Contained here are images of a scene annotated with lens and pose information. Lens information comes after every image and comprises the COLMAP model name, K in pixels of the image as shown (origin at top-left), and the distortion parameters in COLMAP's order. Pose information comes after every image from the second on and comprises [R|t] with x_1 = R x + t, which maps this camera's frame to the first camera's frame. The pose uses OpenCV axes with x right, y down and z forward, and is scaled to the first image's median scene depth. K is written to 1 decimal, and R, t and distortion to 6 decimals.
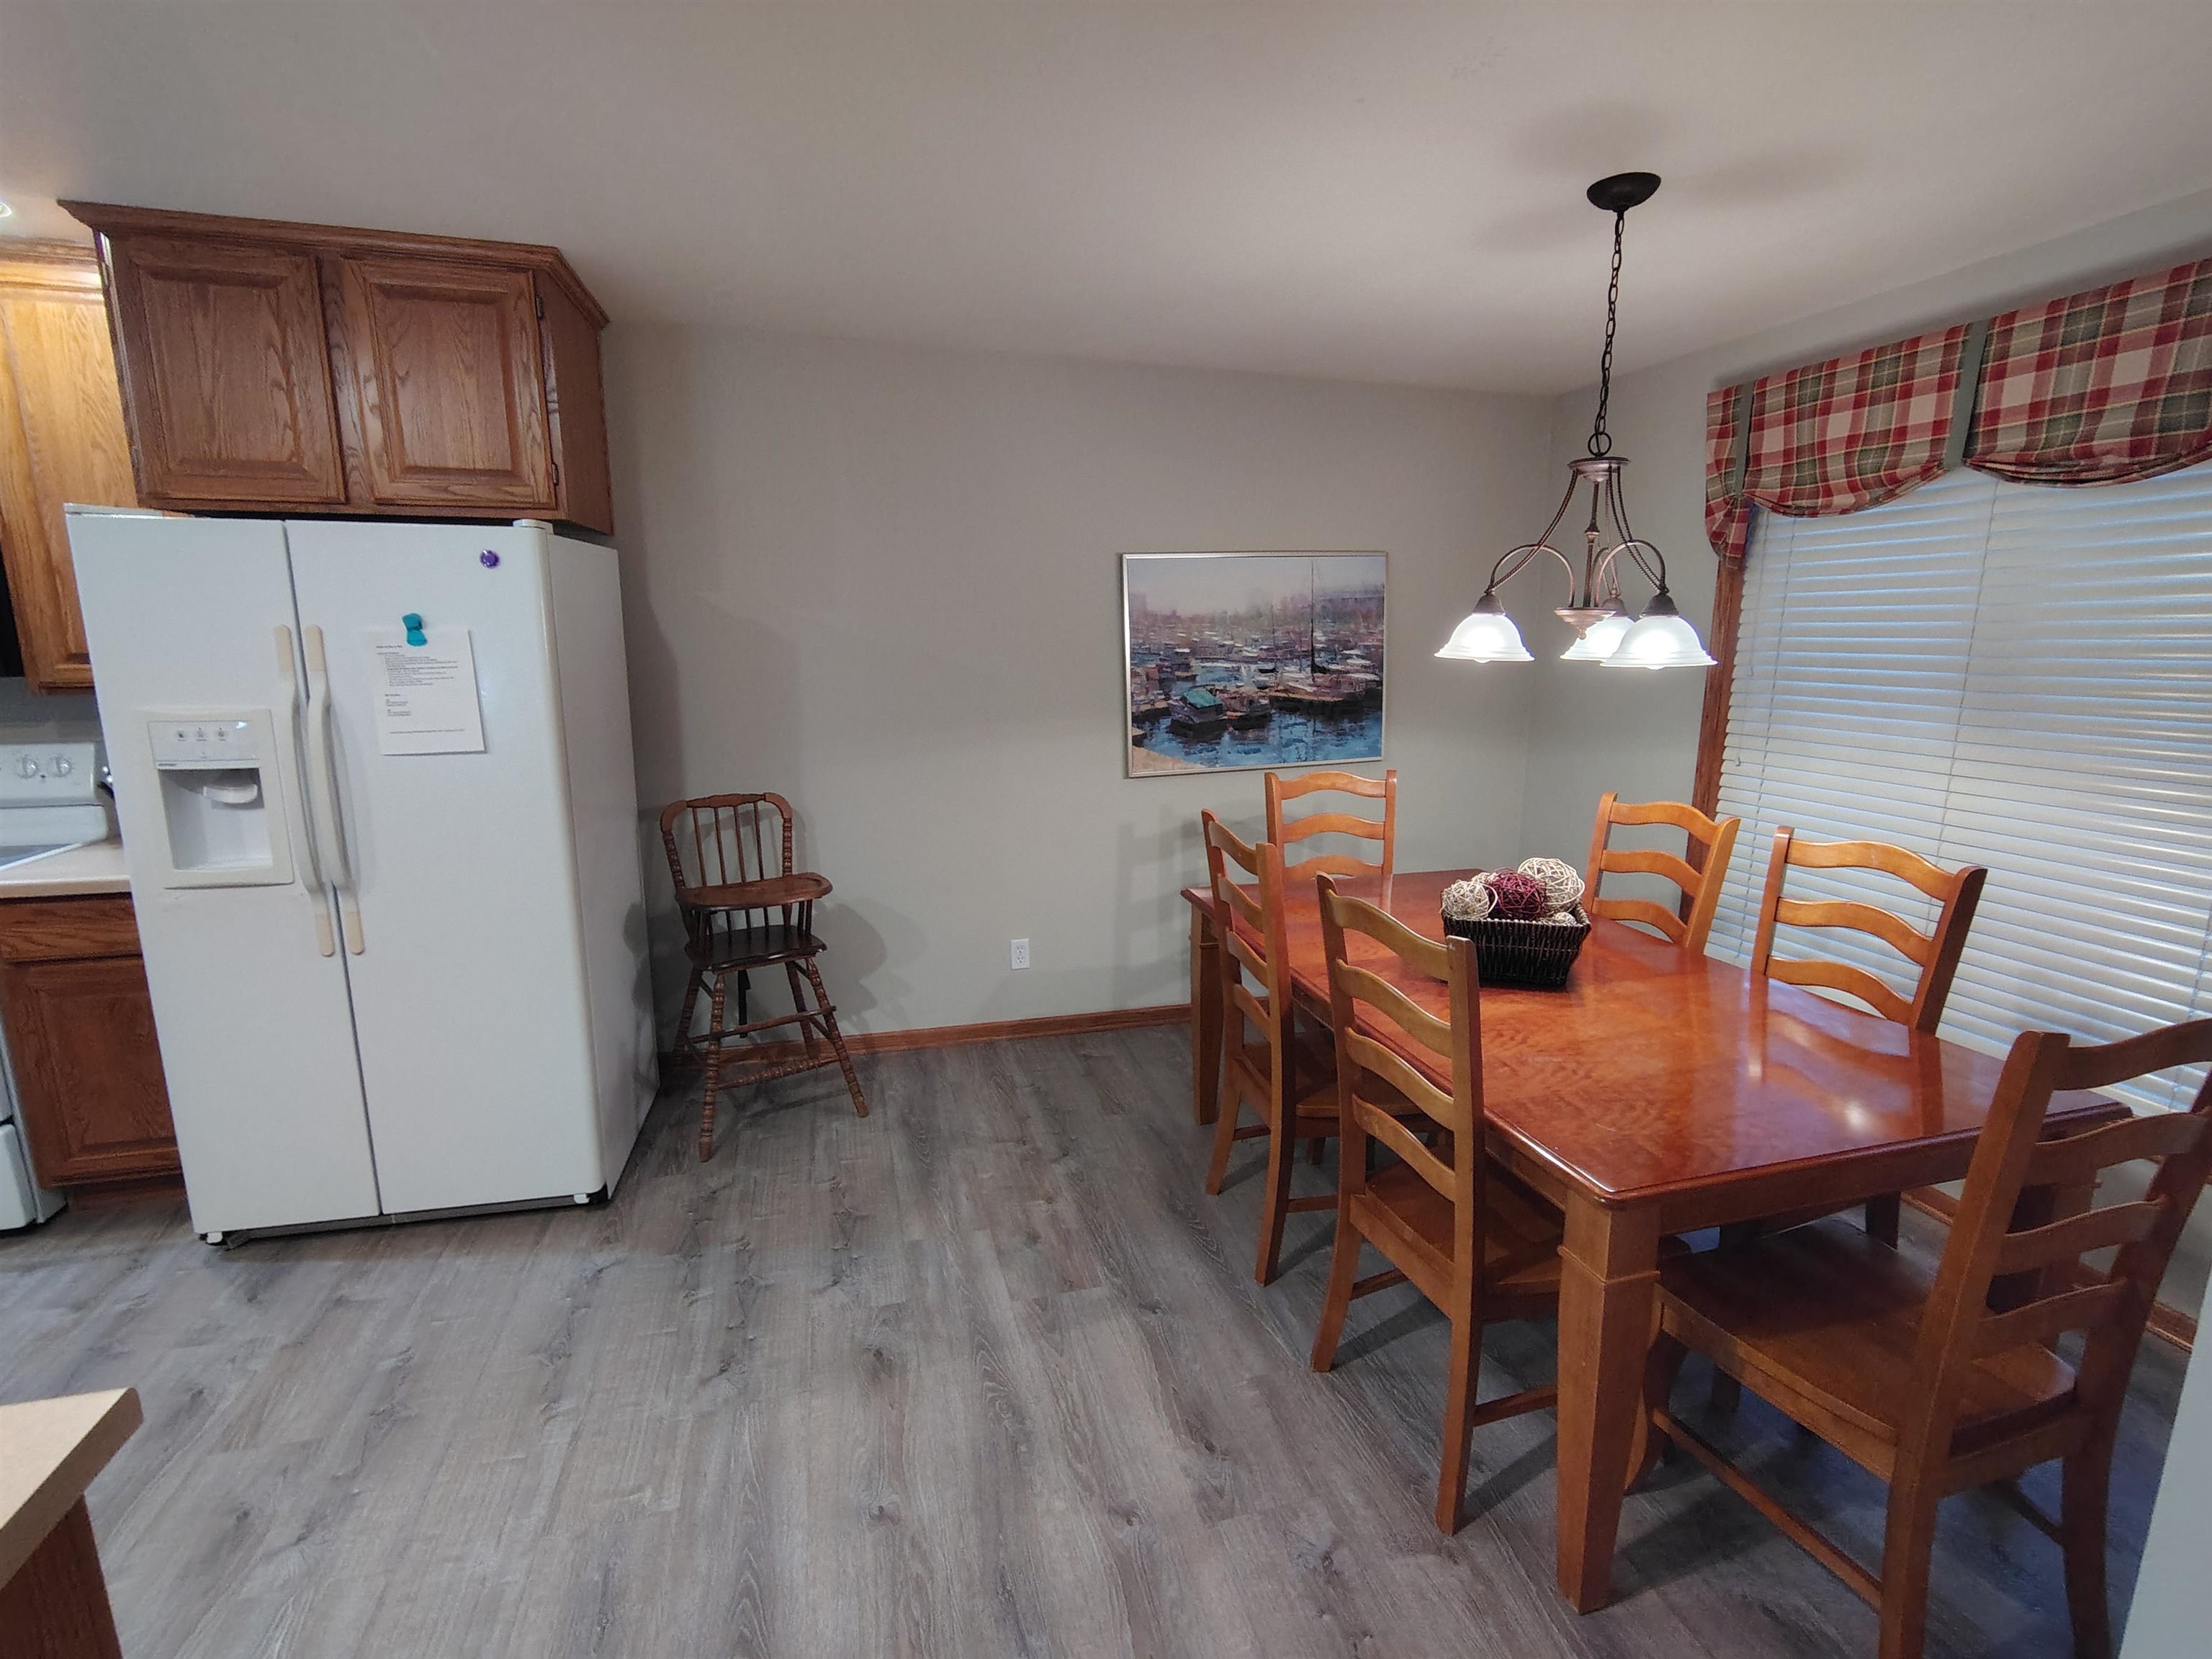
lens RADIAL K [[1034.1, 0, 1121.5], [0, 1034.1, 822.2], [0, 0, 1]] dist [-0.004283, 0.005749]
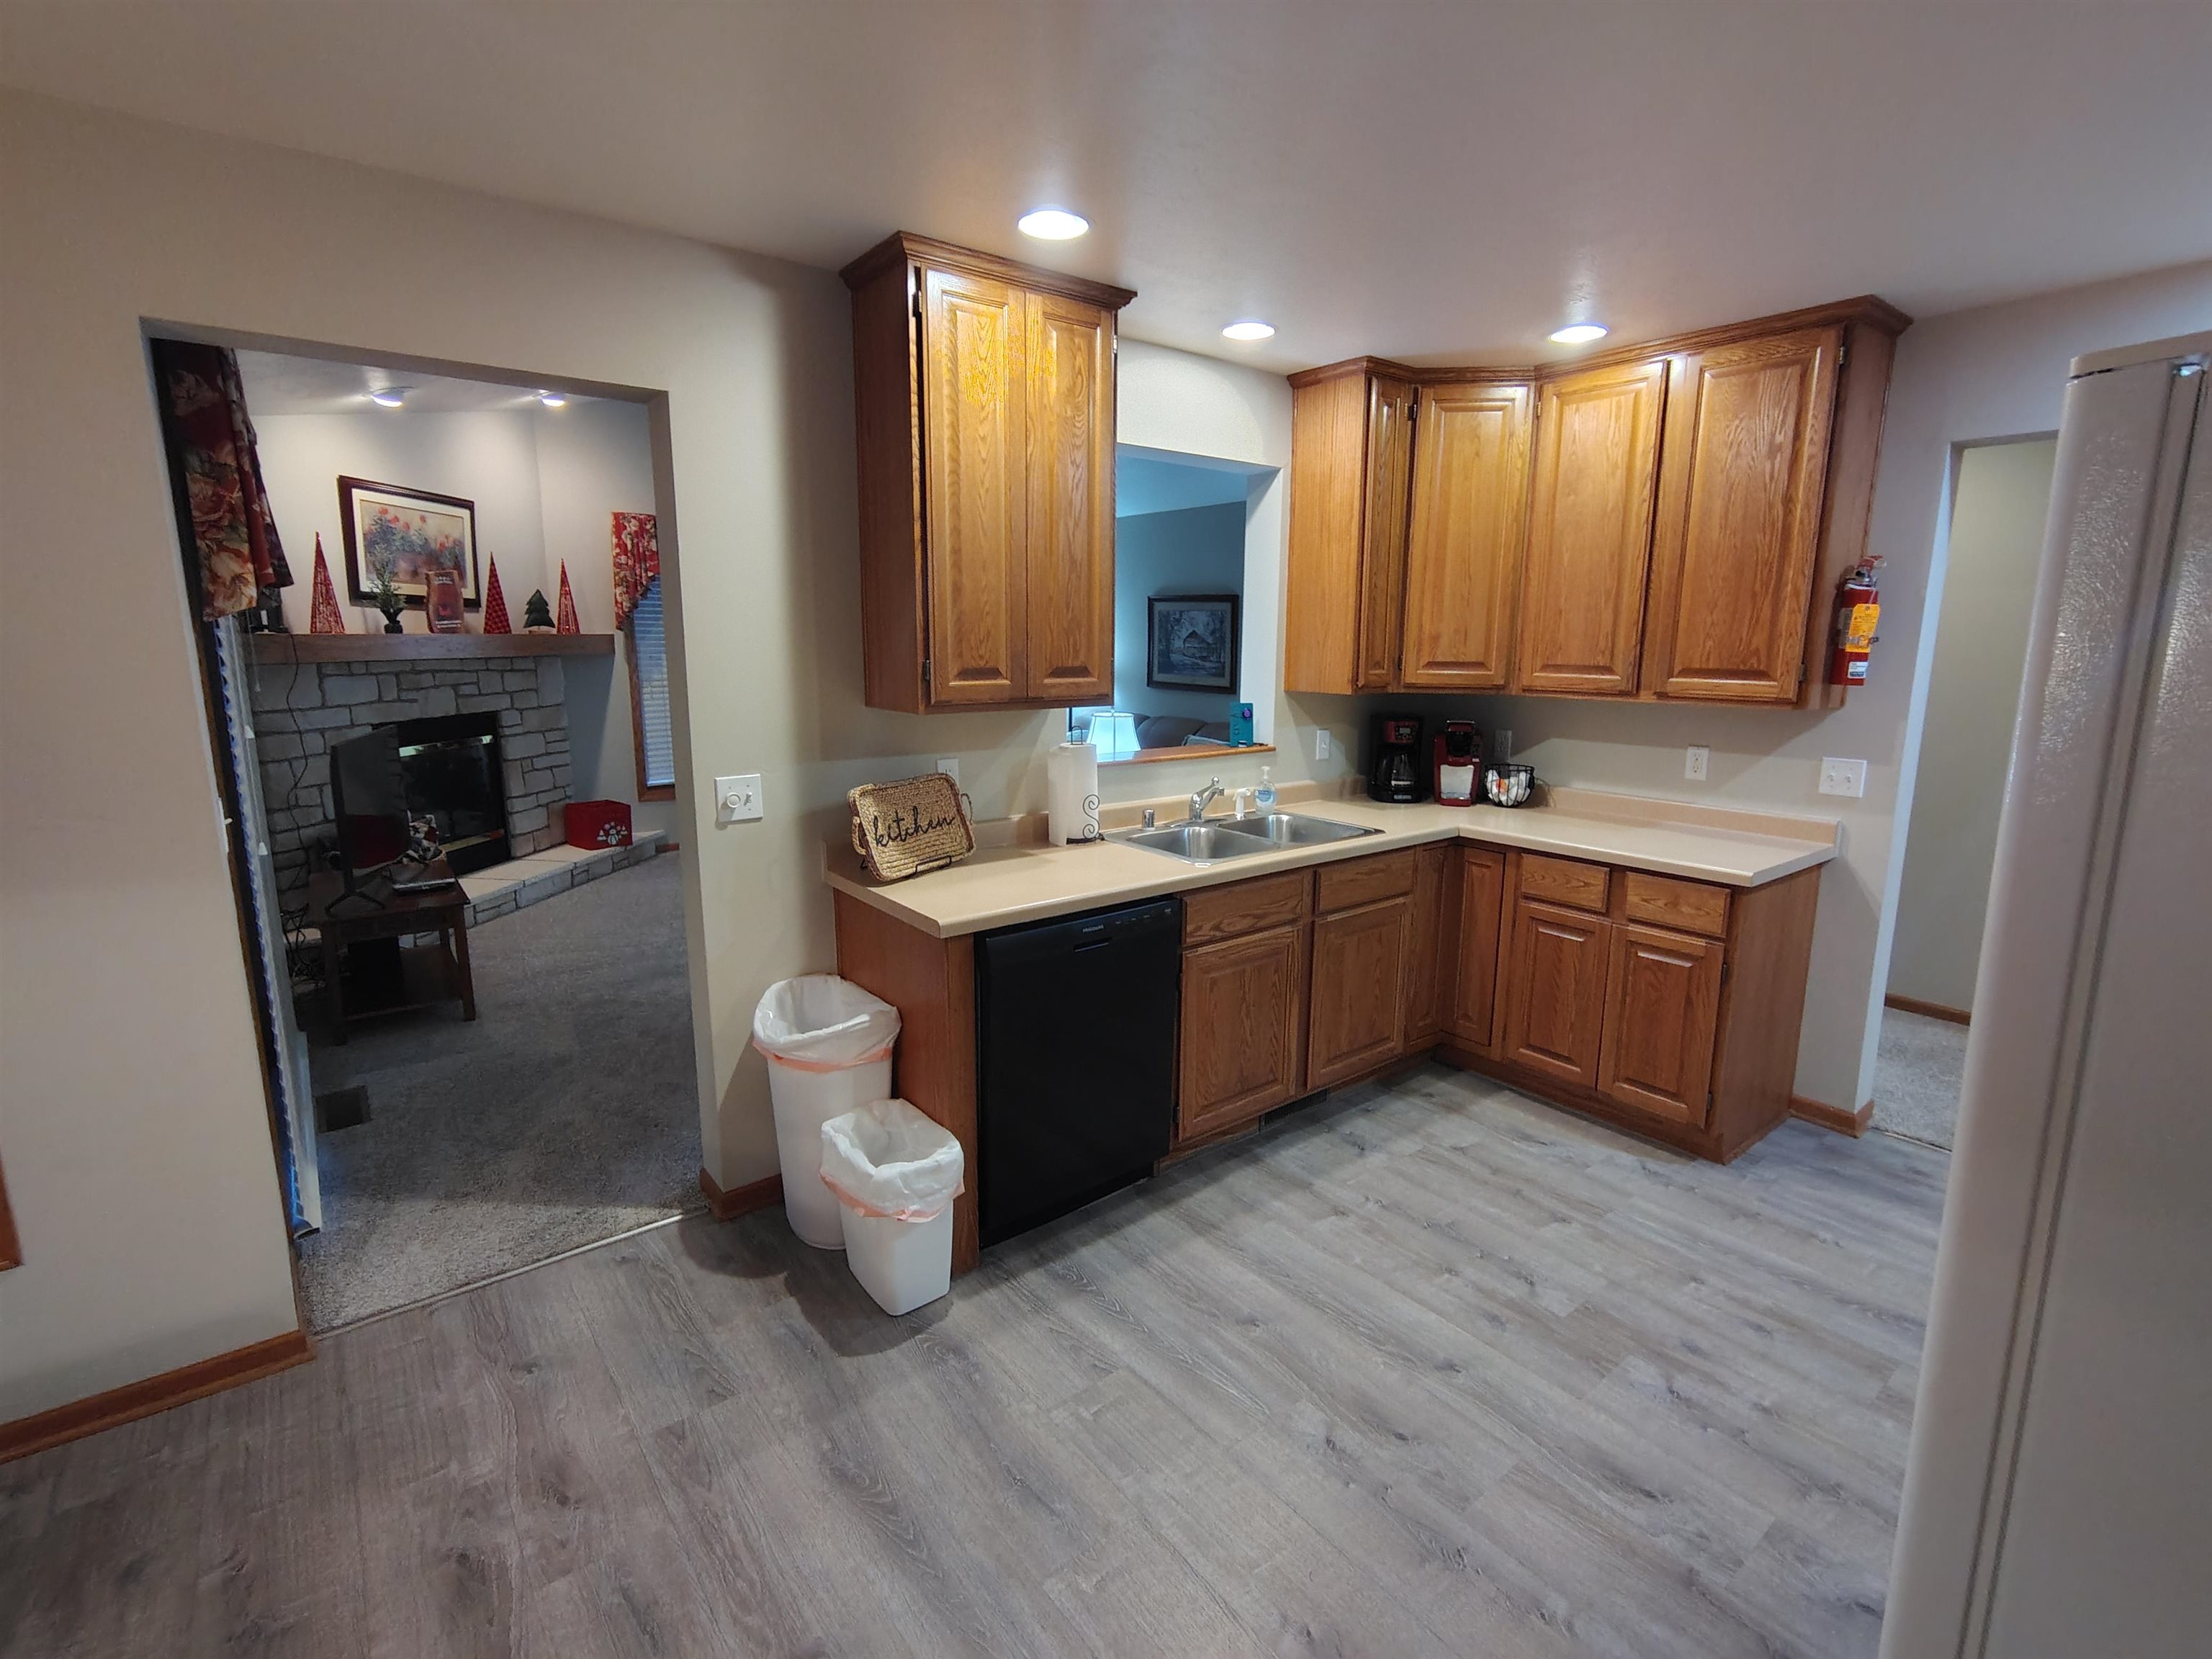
lens RADIAL K [[1034.1, 0, 1121.5], [0, 1034.1, 822.2], [0, 0, 1]] dist [-0.004283, 0.005749]
pose [[-0.921362, 0.059592, -0.384112, -0.131409], [-0.082956, 0.935267, 0.344084, -0.229638], [0.379752, 0.348890, -0.856776, 1.177260]]
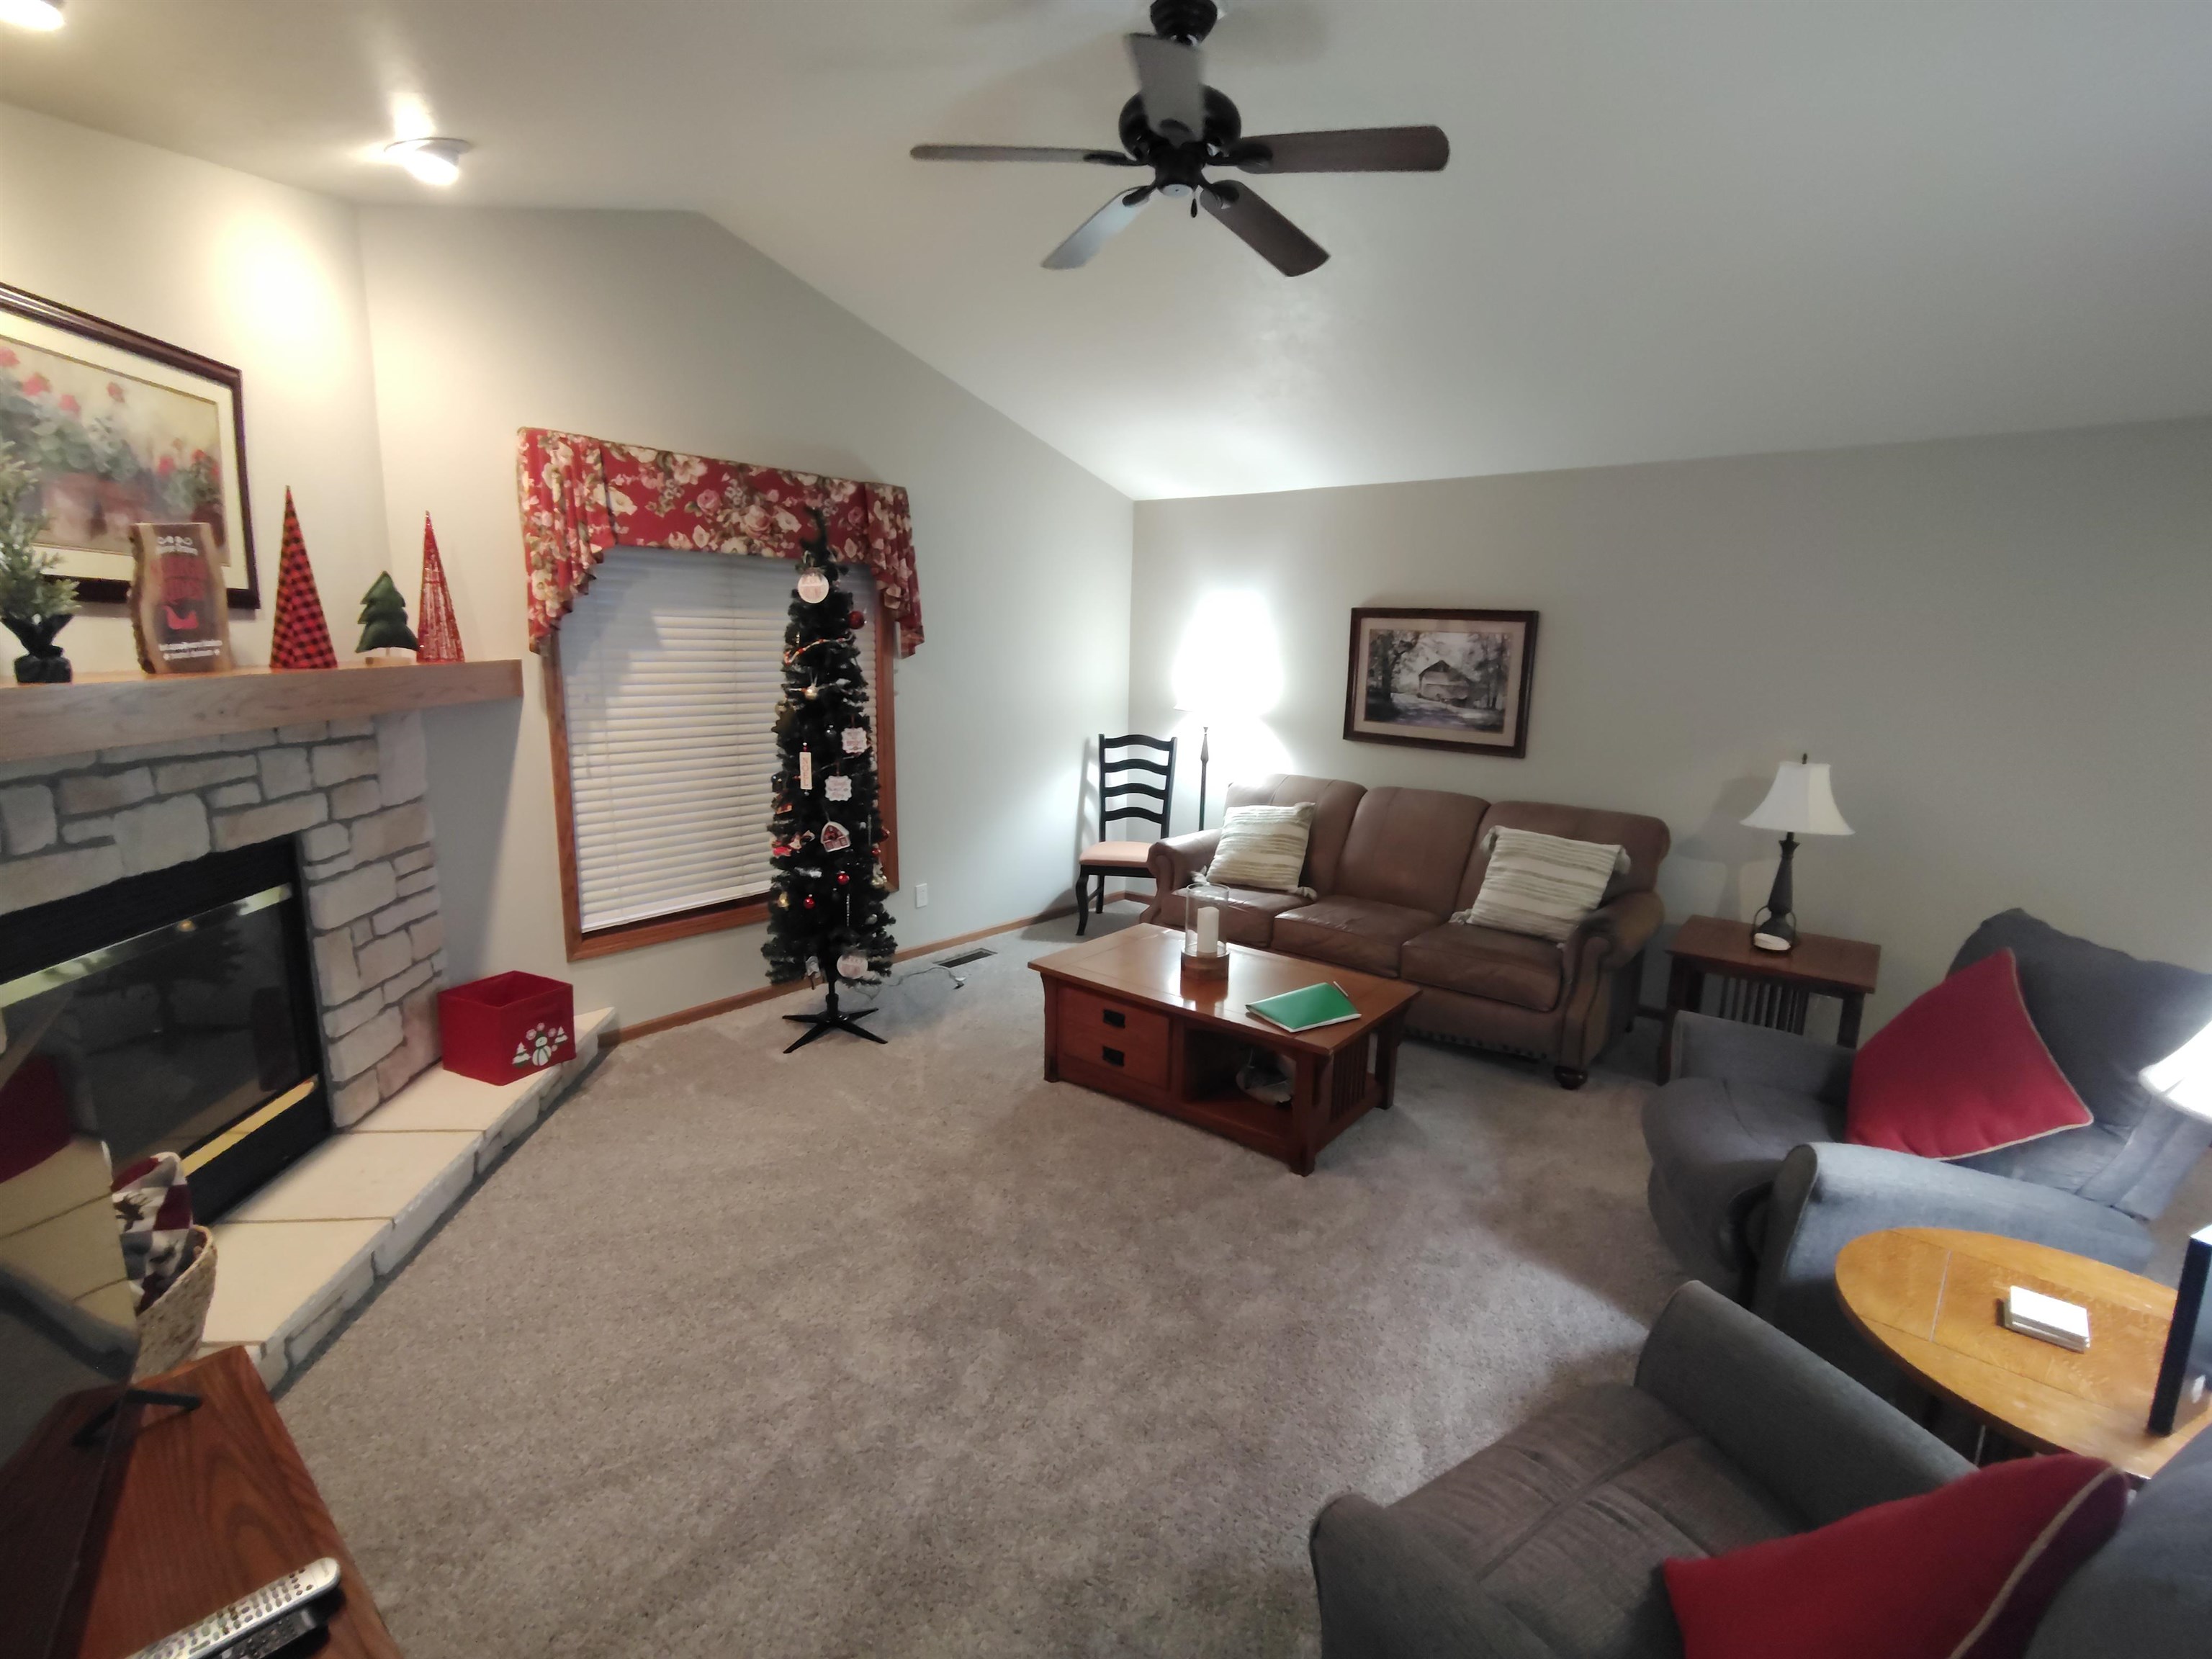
lens RADIAL K [[1021.8, 0, 1117.6], [0, 1021.8, 824.9], [0, 0, 1]] dist [0.003149, -0.004926]
pose [[-0.817017, 0.081622, -0.570808, 0.185006], [-0.134740, 0.935499, 0.326630, -0.004689], [0.560650, 0.343773, -0.753320, -0.236876]]
